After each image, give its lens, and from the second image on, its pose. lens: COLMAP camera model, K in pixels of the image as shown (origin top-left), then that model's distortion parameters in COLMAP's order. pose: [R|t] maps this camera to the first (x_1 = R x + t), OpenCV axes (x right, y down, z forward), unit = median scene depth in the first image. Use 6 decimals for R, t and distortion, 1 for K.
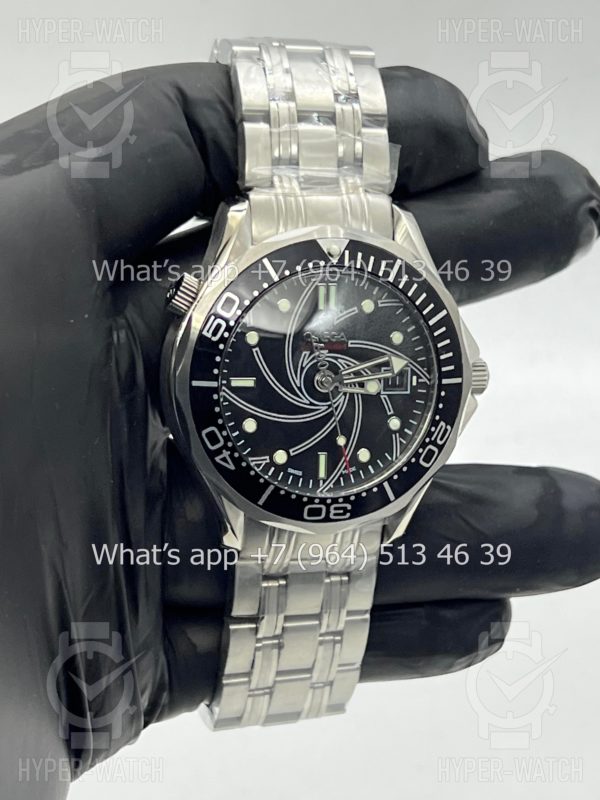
lens RADIAL K [[1841.6, 0, 302.2], [0, 1841.6, 397.7], [0, 0, 1]] dist [0.156939, 0.000000]
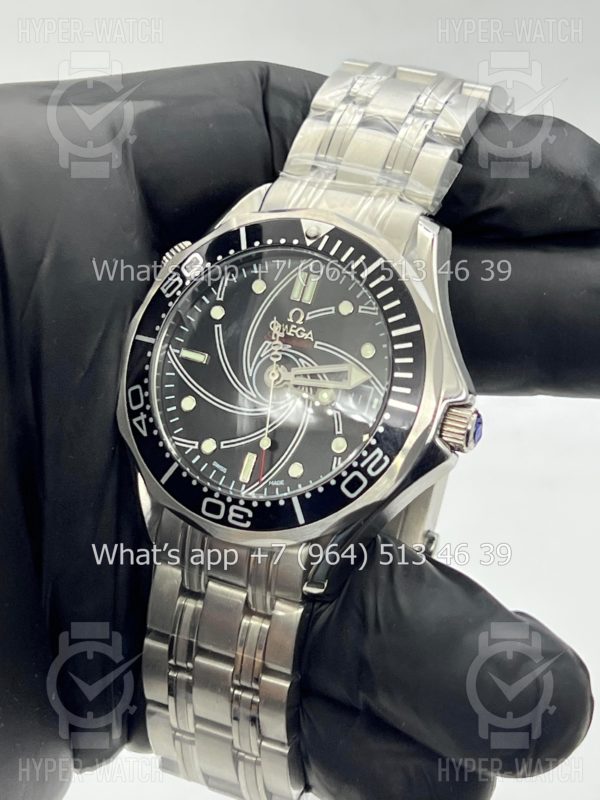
lens RADIAL K [[1841.6, 0, 300.4], [0, 1841.6, 407.2], [0, 0, 1]] dist [0.156939, 0.000000]
pose [[0.764931, 0.148992, -0.626644, 0.583593], [-0.344305, 0.916803, -0.202304, 0.181480], [0.544367, 0.370505, 0.752589, 0.338843]]
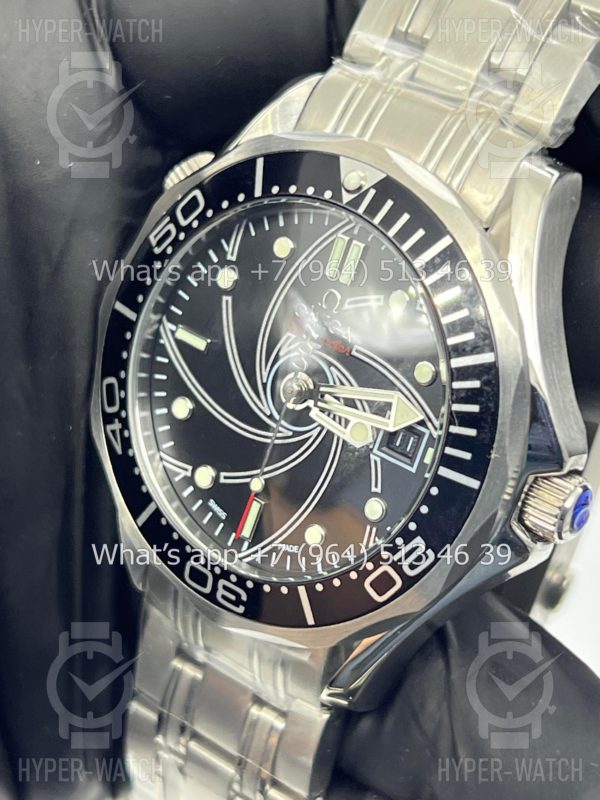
lens RADIAL K [[1841.6, 0, 292.7], [0, 1841.6, 398.9], [0, 0, 1]] dist [0.156939, 0.000000]
pose [[0.589036, 0.353093, -0.726885, 0.451056], [-0.394960, 0.910529, 0.122242, -0.079614], [0.705013, 0.215086, 0.675792, 0.591309]]
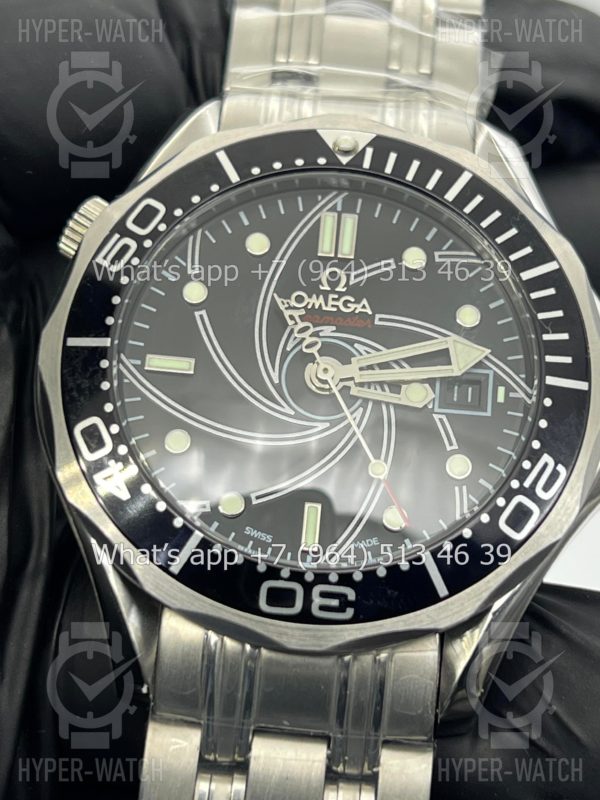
lens RADIAL K [[1841.6, 0, 296.2], [0, 1841.6, 427.1], [0, 0, 1]] dist [0.156939, 0.000000]
pose [[0.961294, -0.031857, -0.273677, 0.152728], [-0.094918, 0.894200, -0.437490, 0.243581], [0.258659, 0.446533, 0.856565, 0.537714]]
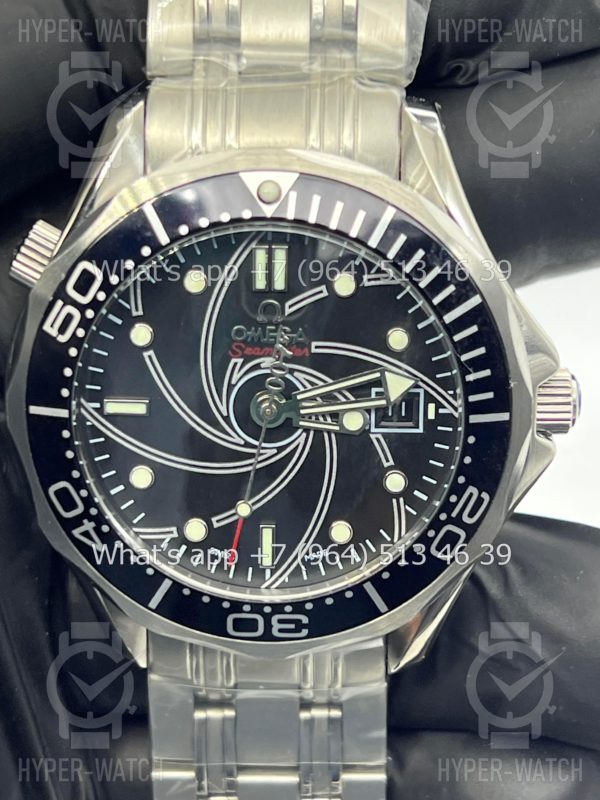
lens RADIAL K [[1841.6, 0, 288.7], [0, 1841.6, 387.5], [0, 0, 1]] dist [0.156939, 0.000000]
pose [[0.947382, 0.058906, -0.314640, 0.204413], [-0.023726, 0.993141, 0.114493, -0.083748], [0.319226, -0.101003, 0.942281, 0.444086]]
